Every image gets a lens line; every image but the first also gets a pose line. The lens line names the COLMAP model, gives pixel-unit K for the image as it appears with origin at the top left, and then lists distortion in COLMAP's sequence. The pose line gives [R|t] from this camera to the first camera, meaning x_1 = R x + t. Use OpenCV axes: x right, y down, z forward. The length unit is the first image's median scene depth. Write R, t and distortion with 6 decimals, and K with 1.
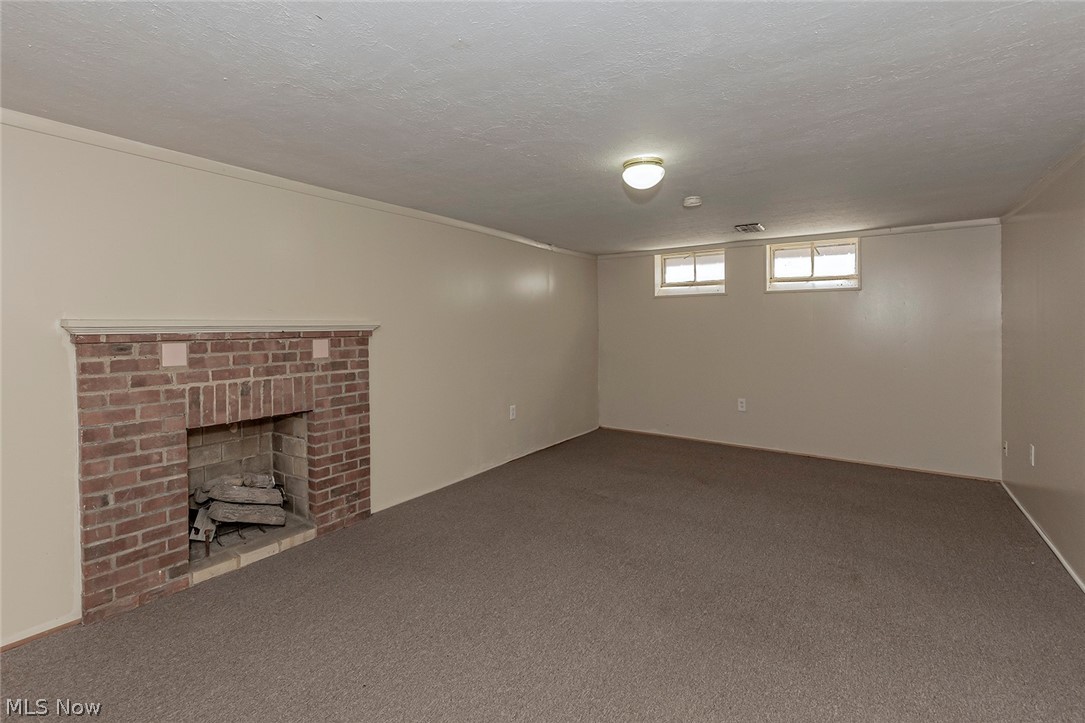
lens RADIAL K [[493.9, 0, 562.5], [0, 493.9, 335.0], [0, 0, 1]] dist [0.003480, 0.000216]
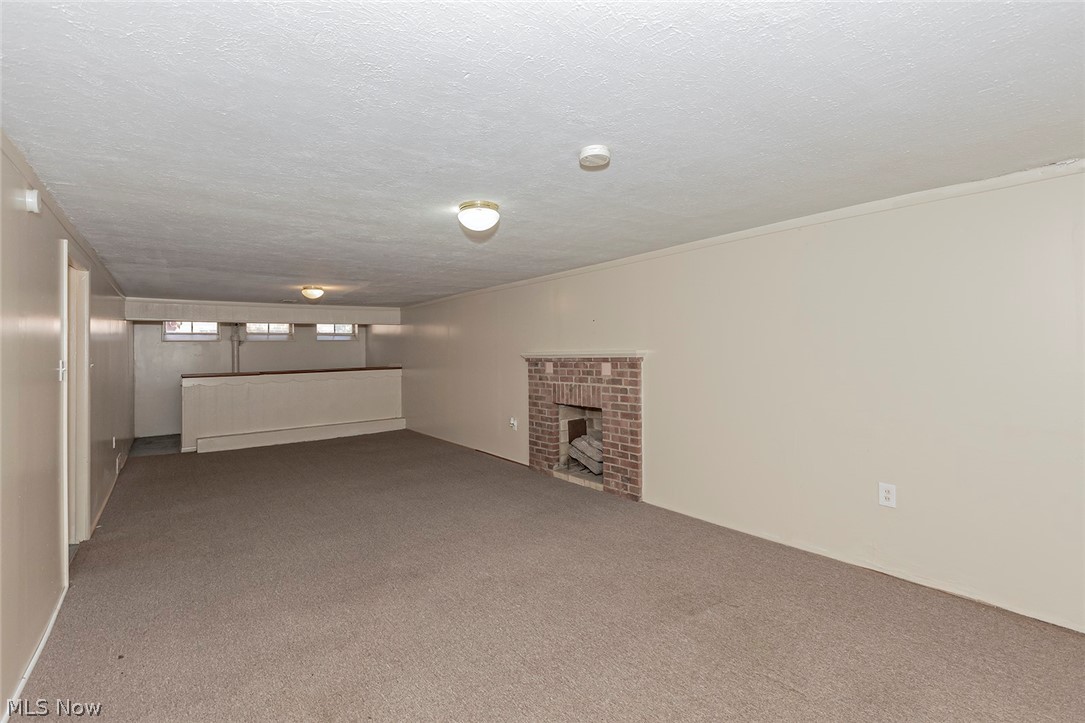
lens RADIAL K [[493.9, 0, 544.0], [0, 493.9, 355.0], [0, 0, 1]] dist [0.003480, 0.000216]
pose [[-0.335243, 0.017690, -0.941966, 1.018328], [0.003464, 0.999840, 0.017544, -0.043416], [0.942125, 0.002618, -0.335251, 1.358060]]
